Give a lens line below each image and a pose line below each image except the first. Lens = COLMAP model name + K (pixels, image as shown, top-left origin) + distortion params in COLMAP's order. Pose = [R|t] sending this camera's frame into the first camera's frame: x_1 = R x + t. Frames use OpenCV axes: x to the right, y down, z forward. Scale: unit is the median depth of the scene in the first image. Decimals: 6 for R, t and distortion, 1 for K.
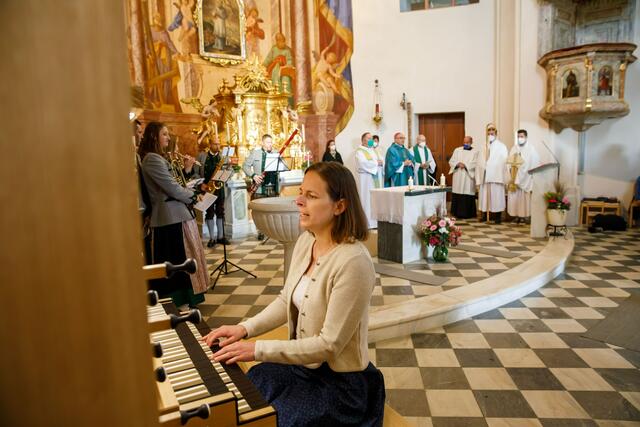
lens RADIAL K [[440.1, 0, 321.3], [0, 440.1, 210.0], [0, 0, 1]] dist [-0.090256, 0.061606]
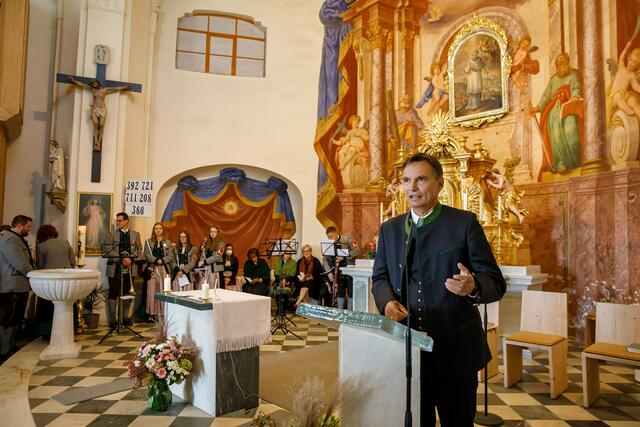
lens RADIAL K [[440.1, 0, 321.3], [0, 440.1, 213.8], [0, 0, 1]] dist [-0.090256, 0.061606]
pose [[0.090534, -0.028181, -0.995495, 0.506201], [-0.135661, 0.989933, -0.040361, -0.097310], [0.986610, 0.138704, 0.085799, 0.630329]]
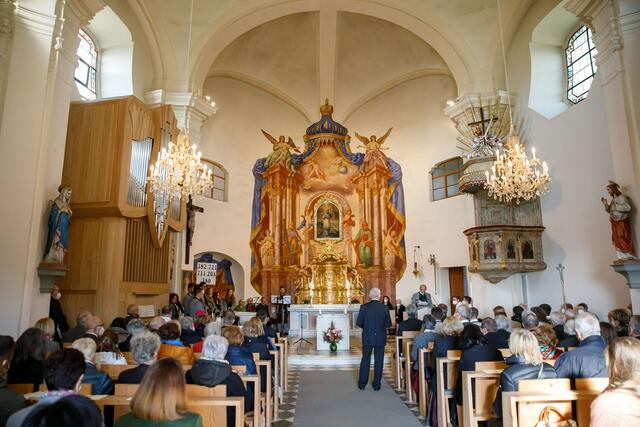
lens RADIAL K [[440.1, 0, 321.4], [0, 440.1, 218.3], [0, 0, 1]] dist [-0.090256, 0.061606]
pose [[0.780323, -0.083434, -0.619786, 0.838447], [-0.091975, 0.964972, -0.245701, 0.014007], [0.618576, 0.248731, 0.745317, -0.378374]]
